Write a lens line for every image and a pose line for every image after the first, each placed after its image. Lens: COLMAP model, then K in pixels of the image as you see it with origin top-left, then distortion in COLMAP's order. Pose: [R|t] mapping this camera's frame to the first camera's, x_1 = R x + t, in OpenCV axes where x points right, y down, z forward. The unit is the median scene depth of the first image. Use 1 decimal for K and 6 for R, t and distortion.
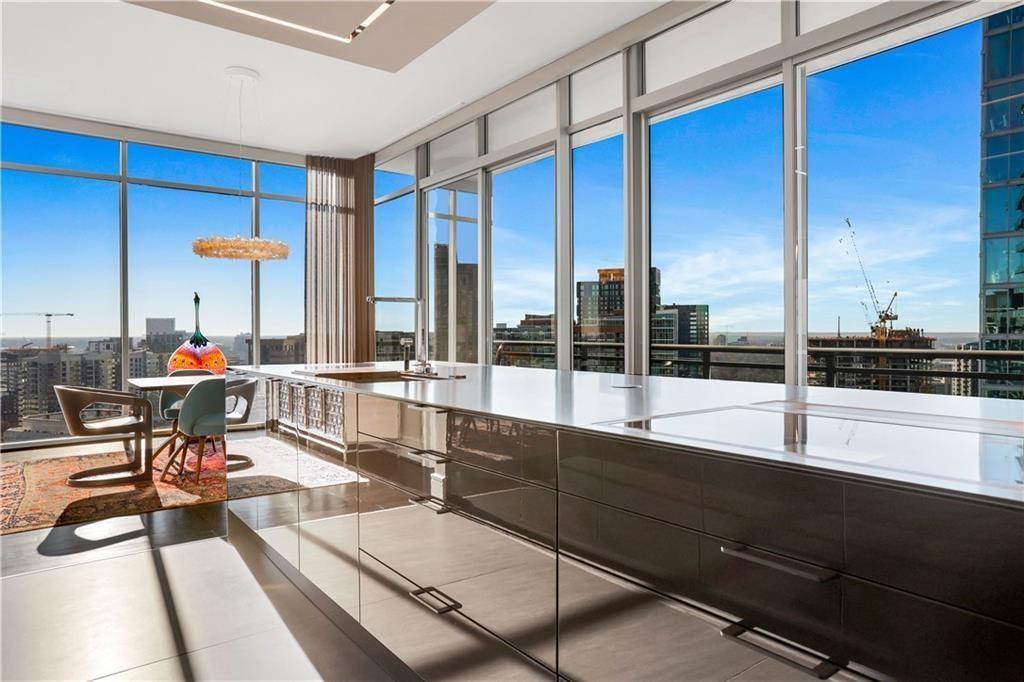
lens RADIAL K [[630.1, 0, 534.8], [0, 630.1, 343.1], [0, 0, 1]] dist [-0.023097, 0.006340]
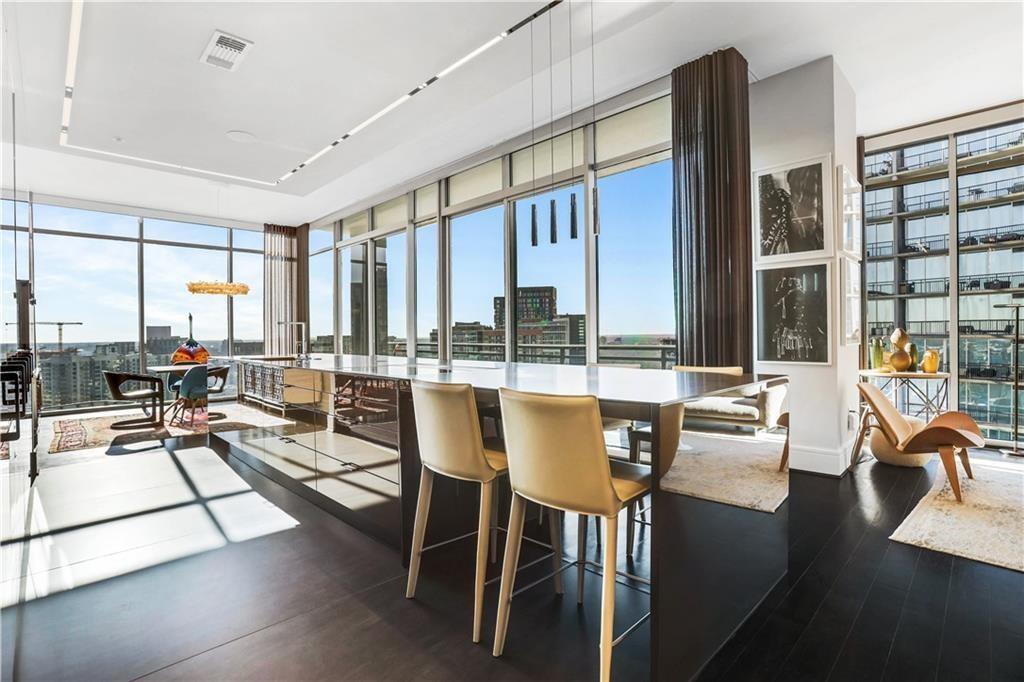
lens RADIAL K [[475.9, 0, 515.8], [0, 475.9, 338.7], [0, 0, 1]] dist [-0.055620, 0.017076]
pose [[0.993176, -0.007174, 0.116407, 0.172988], [0.008406, 0.999914, -0.010098, 0.003506], [-0.116325, 0.011008, 0.993150, -0.325666]]
